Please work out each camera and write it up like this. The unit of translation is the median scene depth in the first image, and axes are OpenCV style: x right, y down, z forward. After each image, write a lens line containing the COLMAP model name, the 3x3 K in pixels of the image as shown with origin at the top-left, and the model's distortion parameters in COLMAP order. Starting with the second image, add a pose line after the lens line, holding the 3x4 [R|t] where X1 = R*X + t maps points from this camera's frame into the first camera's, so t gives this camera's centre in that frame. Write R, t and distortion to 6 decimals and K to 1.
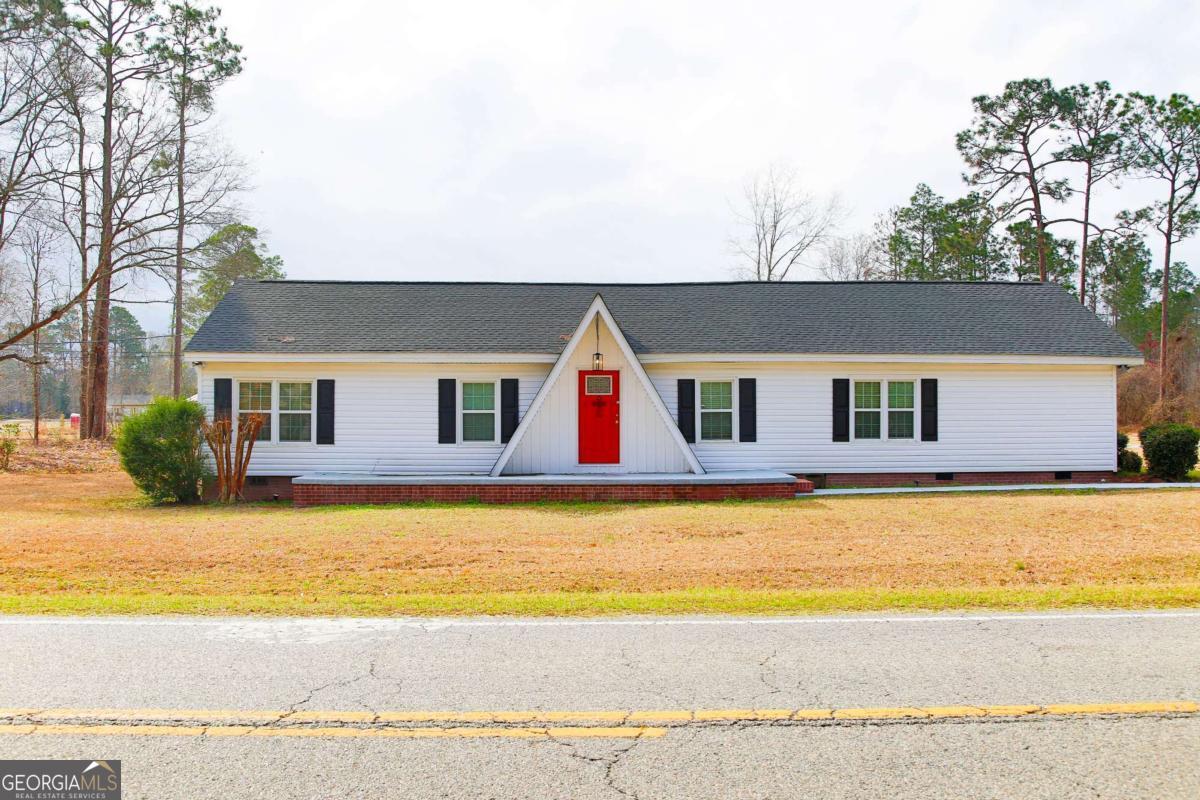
lens RADIAL K [[1585.3, 0, 600.0], [0, 1585.3, 397.5], [0, 0, 1]] dist [-0.085146, 0.000000]
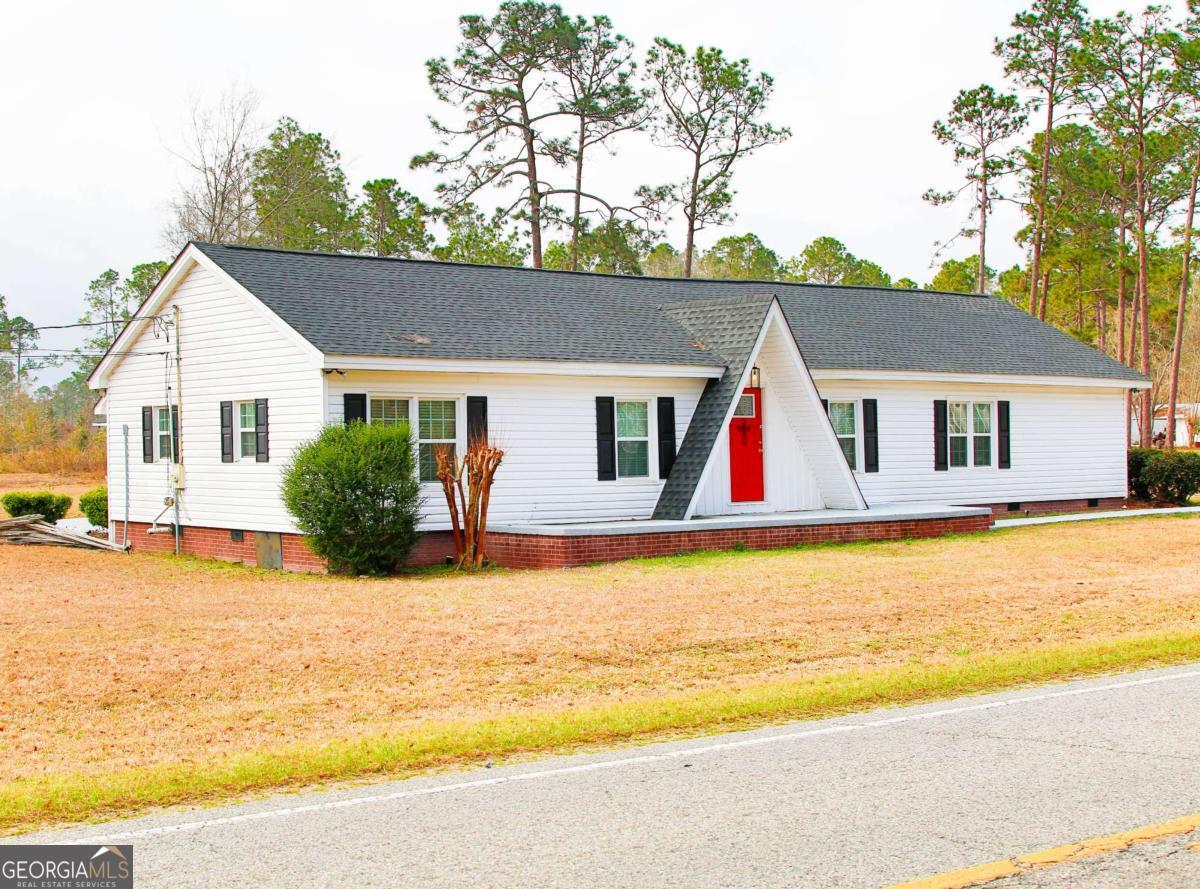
lens RADIAL K [[3263.2, 0, 600.0], [0, 3263.2, 446.3], [0, 0, 1]] dist [-0.353747, 0.000000]
pose [[0.597698, -0.005164, 0.801705, -1.387201], [0.001679, 0.999985, 0.005190, 0.004242], [-0.801720, -0.001756, 0.597698, 0.058928]]
